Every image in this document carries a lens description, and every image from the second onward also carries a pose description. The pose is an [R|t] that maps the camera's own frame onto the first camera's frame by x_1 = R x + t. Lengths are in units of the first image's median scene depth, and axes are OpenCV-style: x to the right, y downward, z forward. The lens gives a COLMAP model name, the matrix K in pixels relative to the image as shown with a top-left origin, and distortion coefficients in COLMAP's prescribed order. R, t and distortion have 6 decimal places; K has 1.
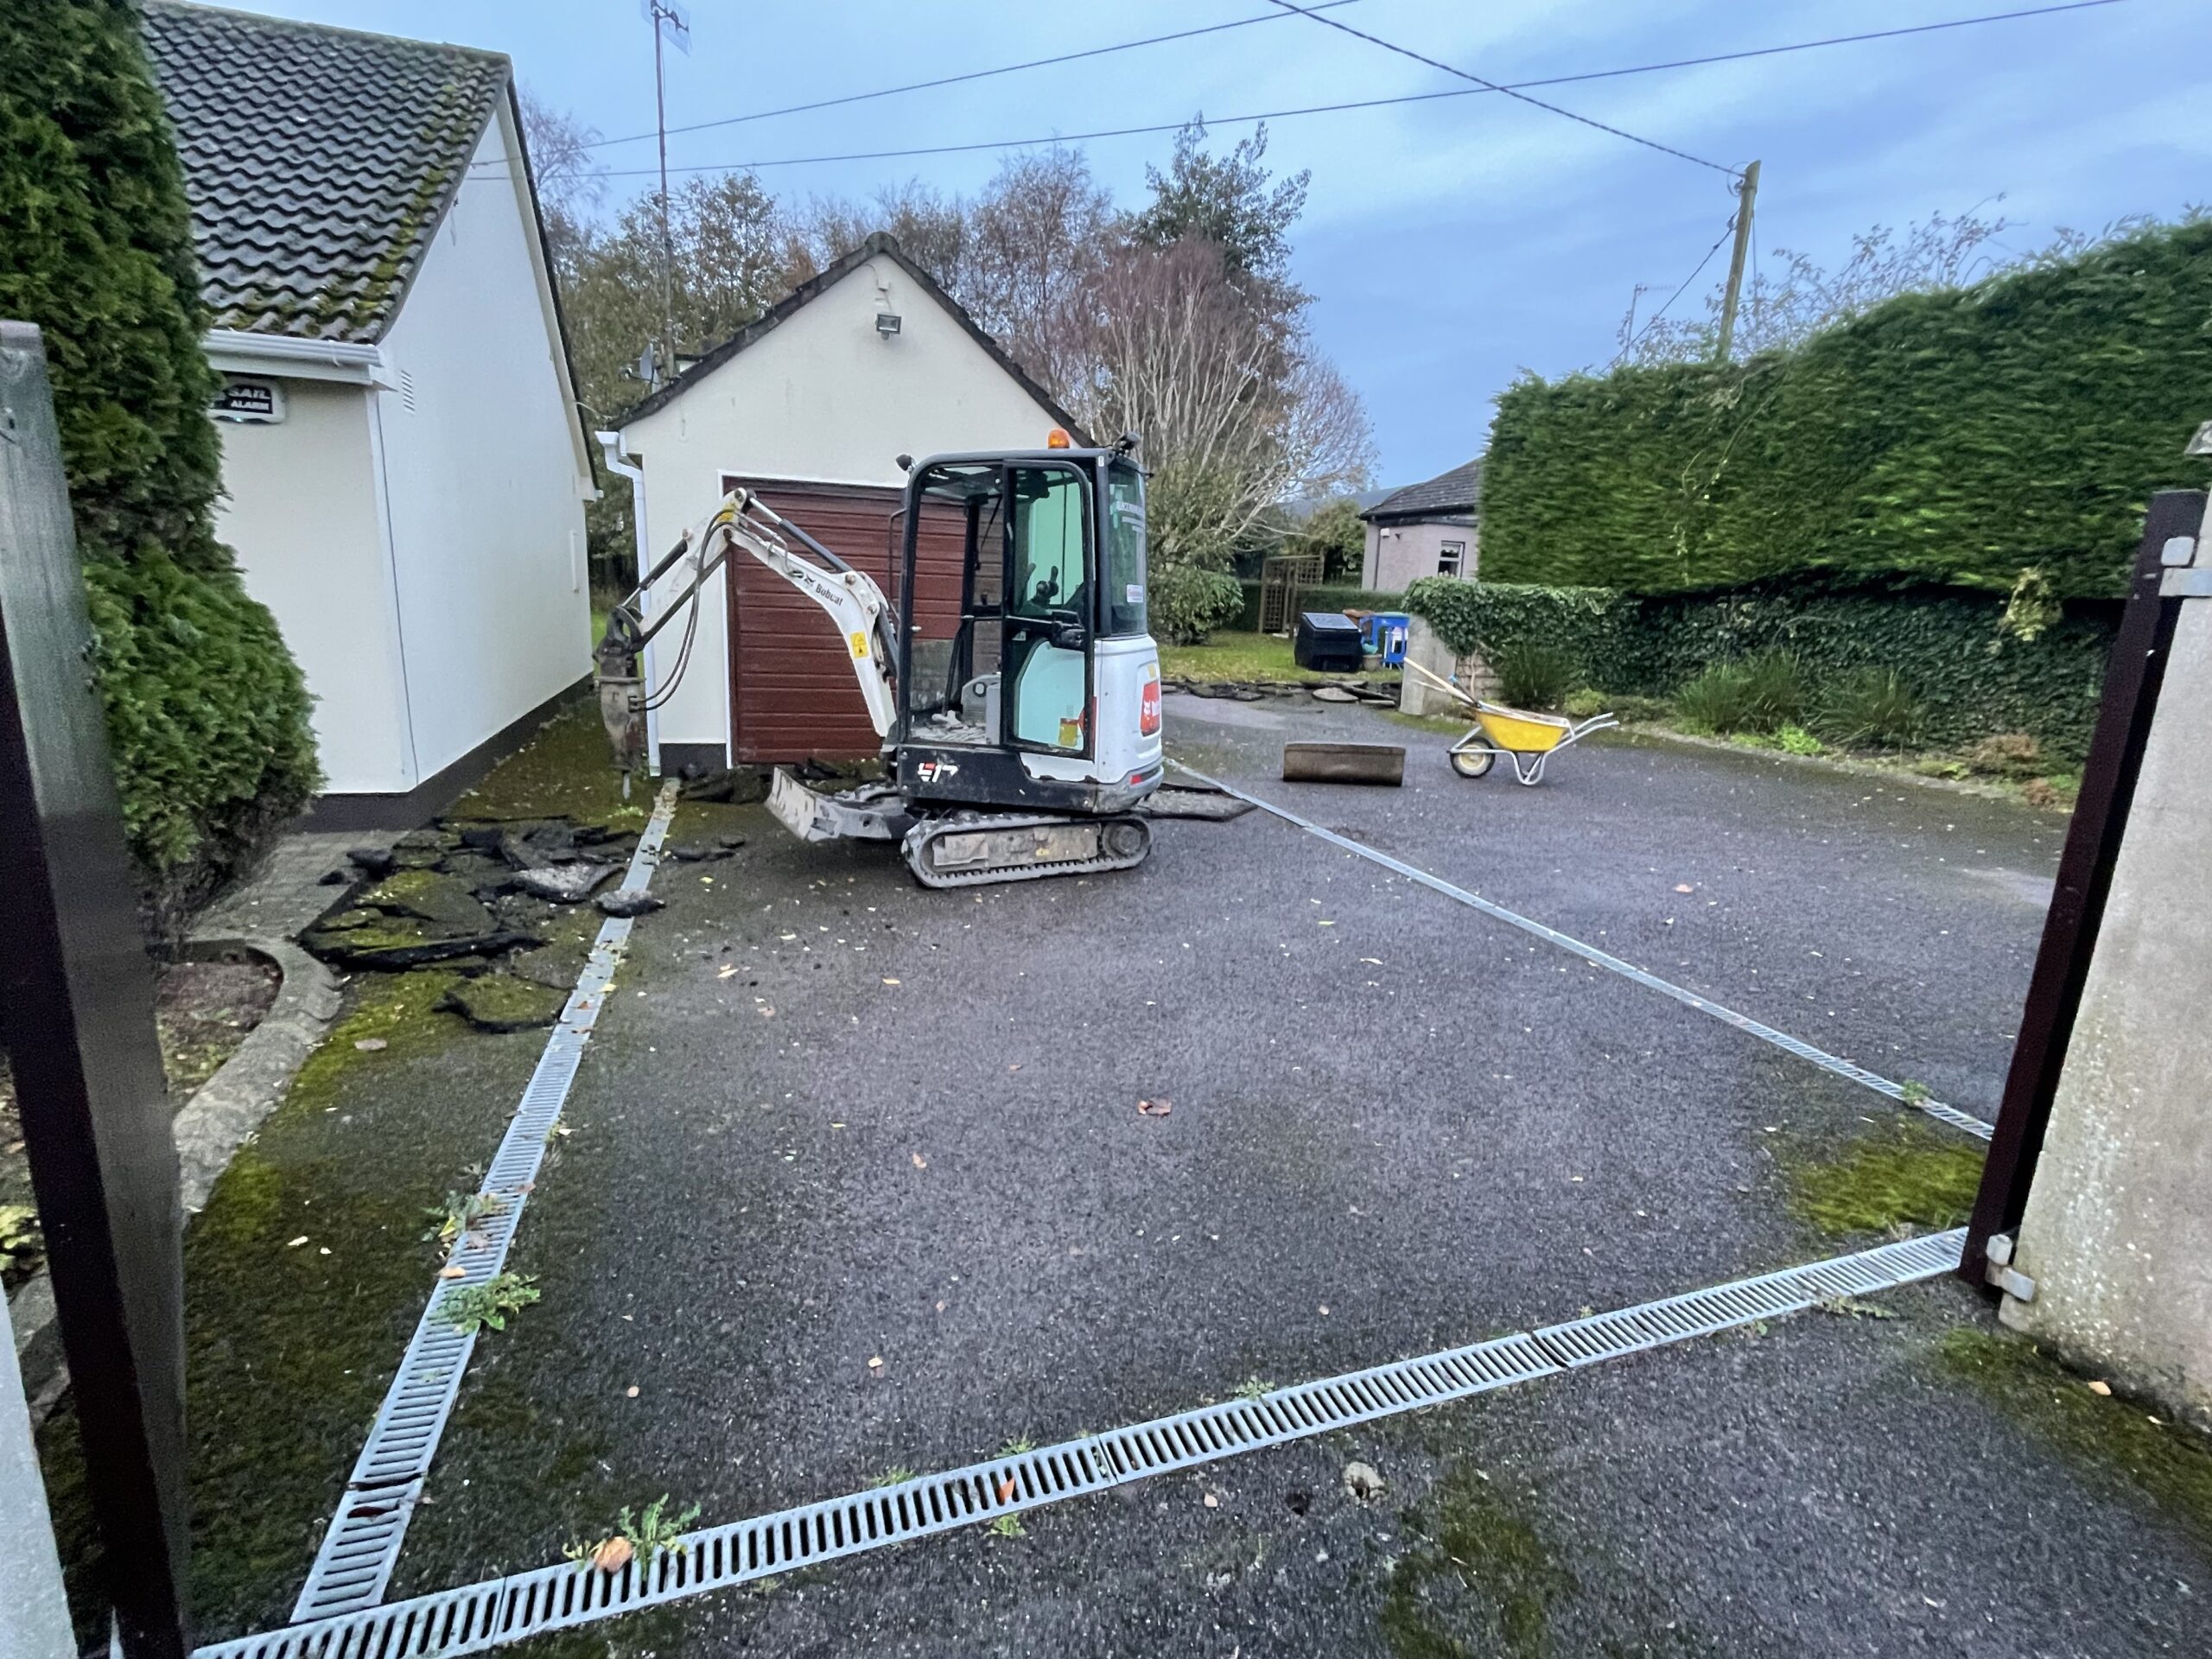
lens RADIAL K [[1068.7, 0, 1112.4], [0, 1068.7, 833.2], [0, 0, 1]] dist [-0.004271, 0.000059]
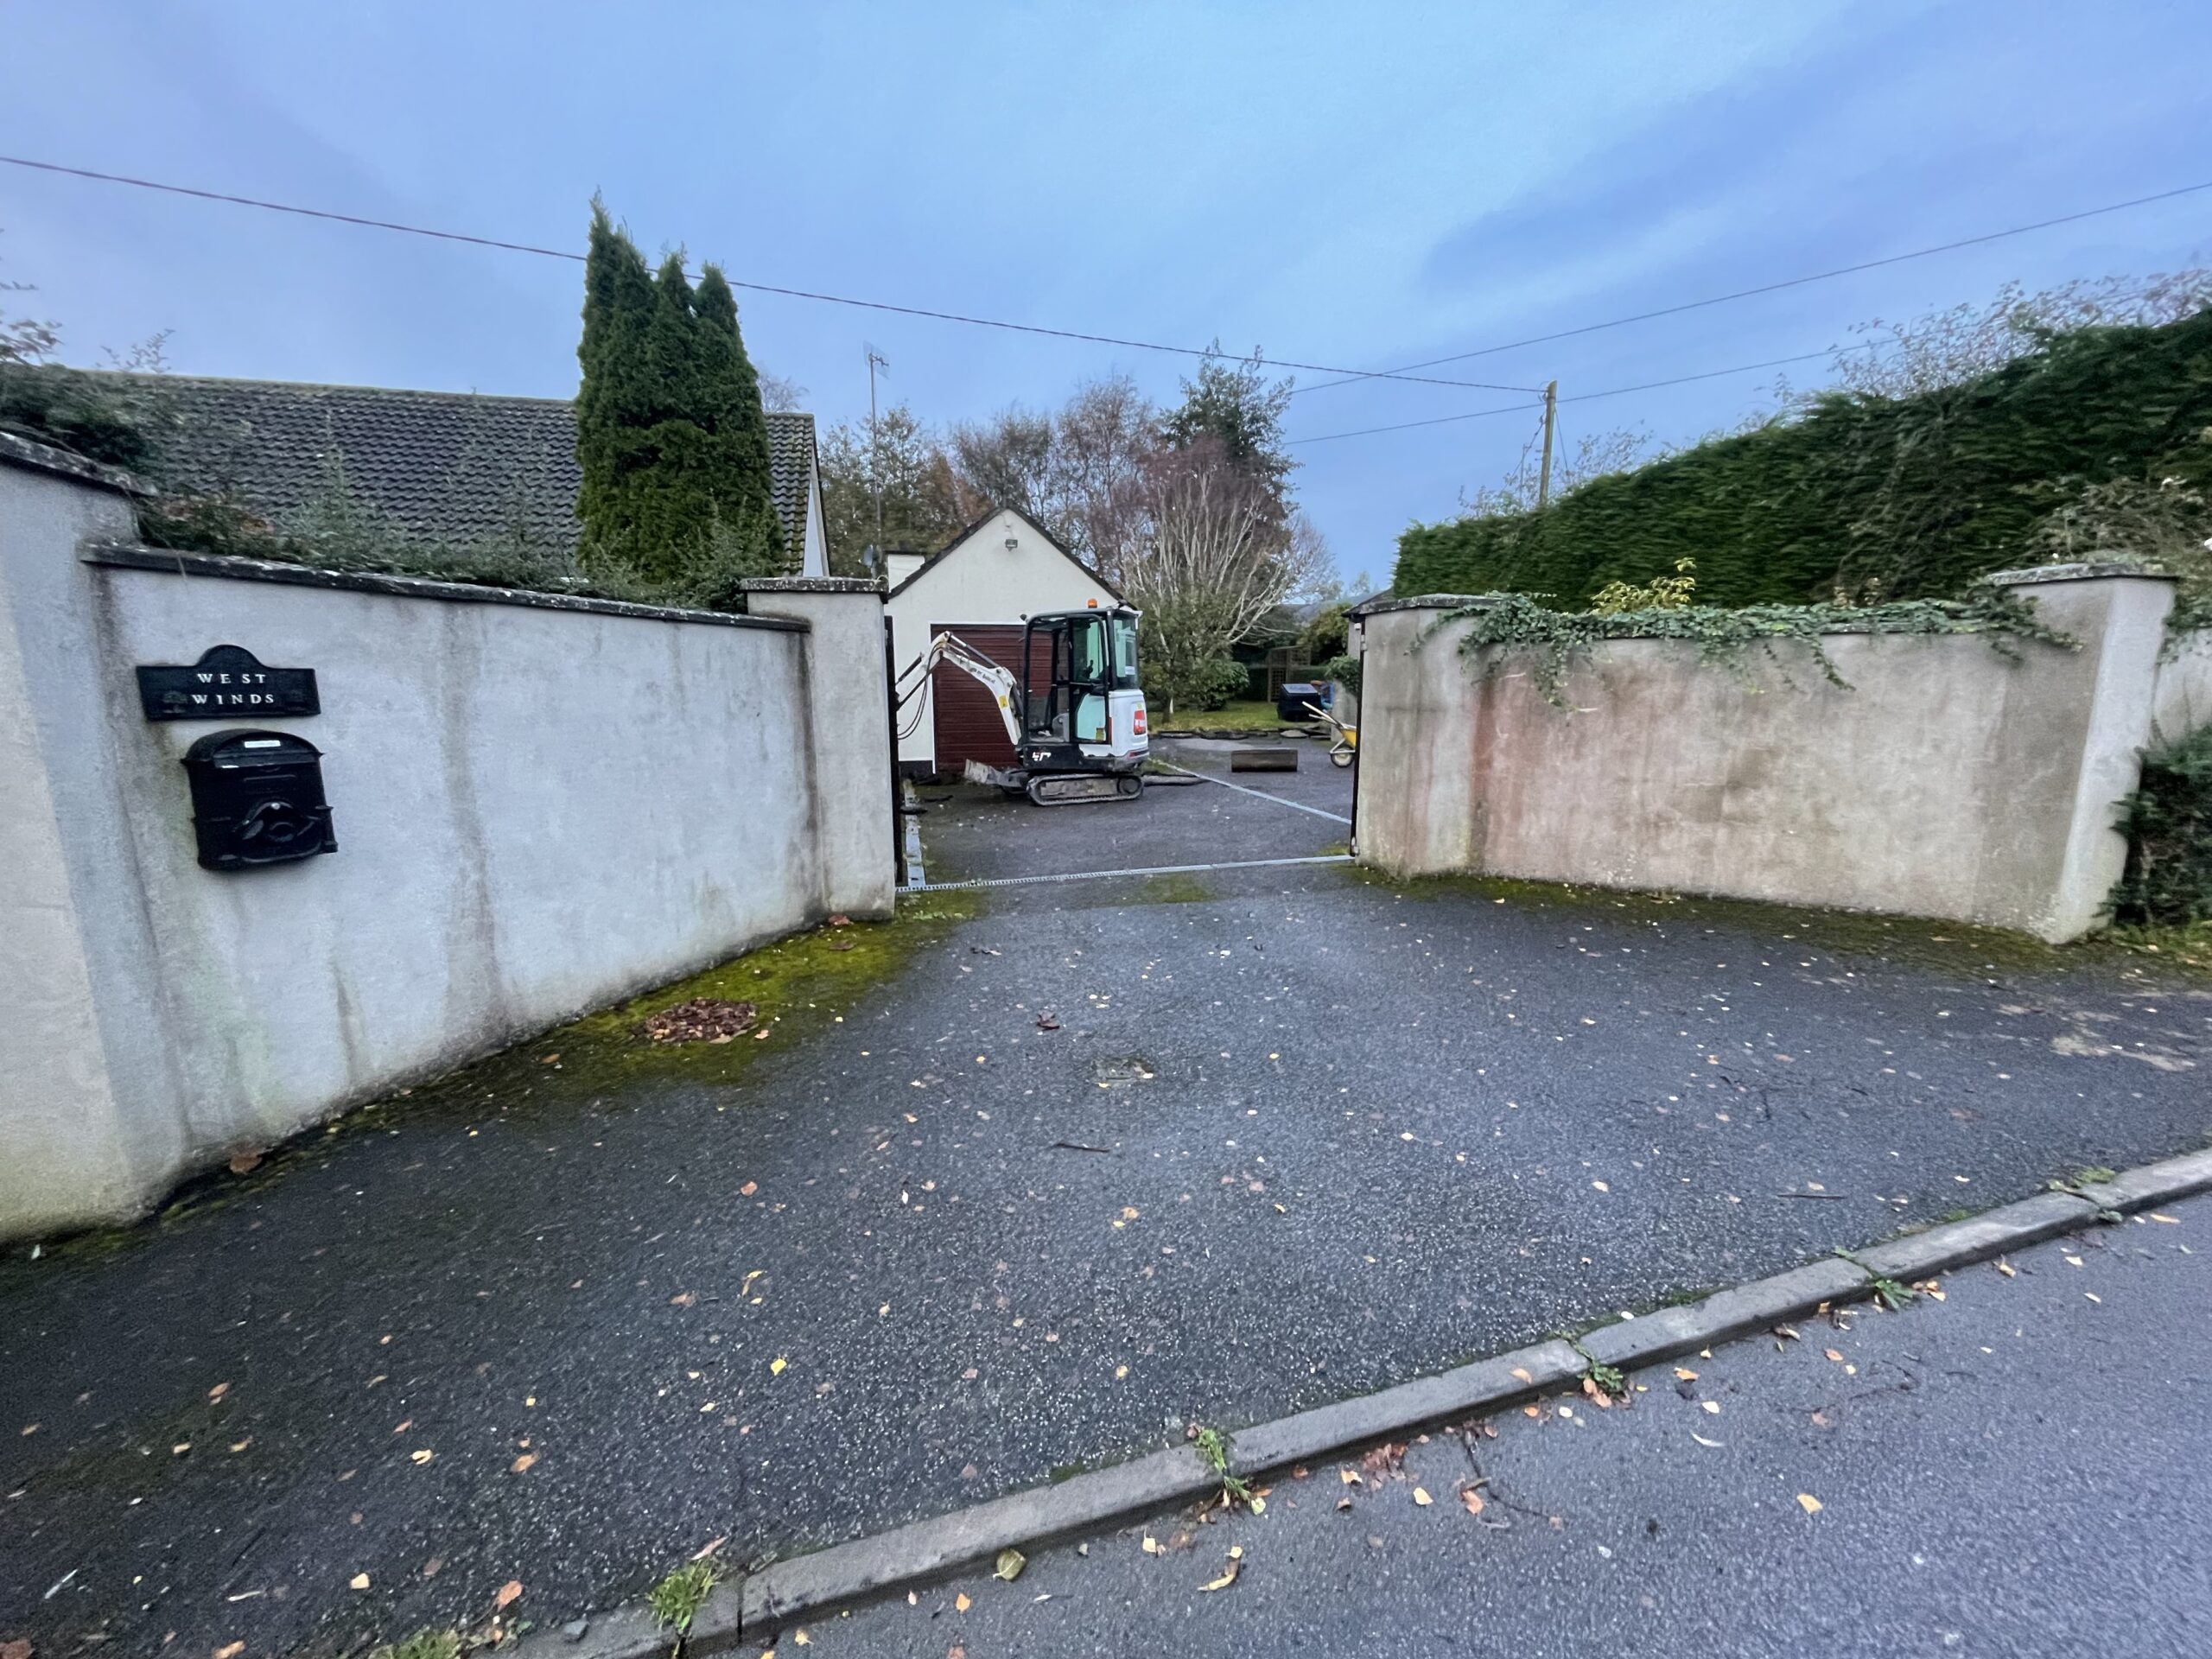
lens RADIAL K [[888.6, 0, 1119.6], [0, 888.6, 824.2], [0, 0, 1]] dist [-0.001461, -0.000532]
pose [[0.996430, -0.036453, -0.076147, 0.067272], [0.031457, 0.997336, -0.065810, 0.108639], [0.078343, 0.063179, 0.994922, -0.411615]]
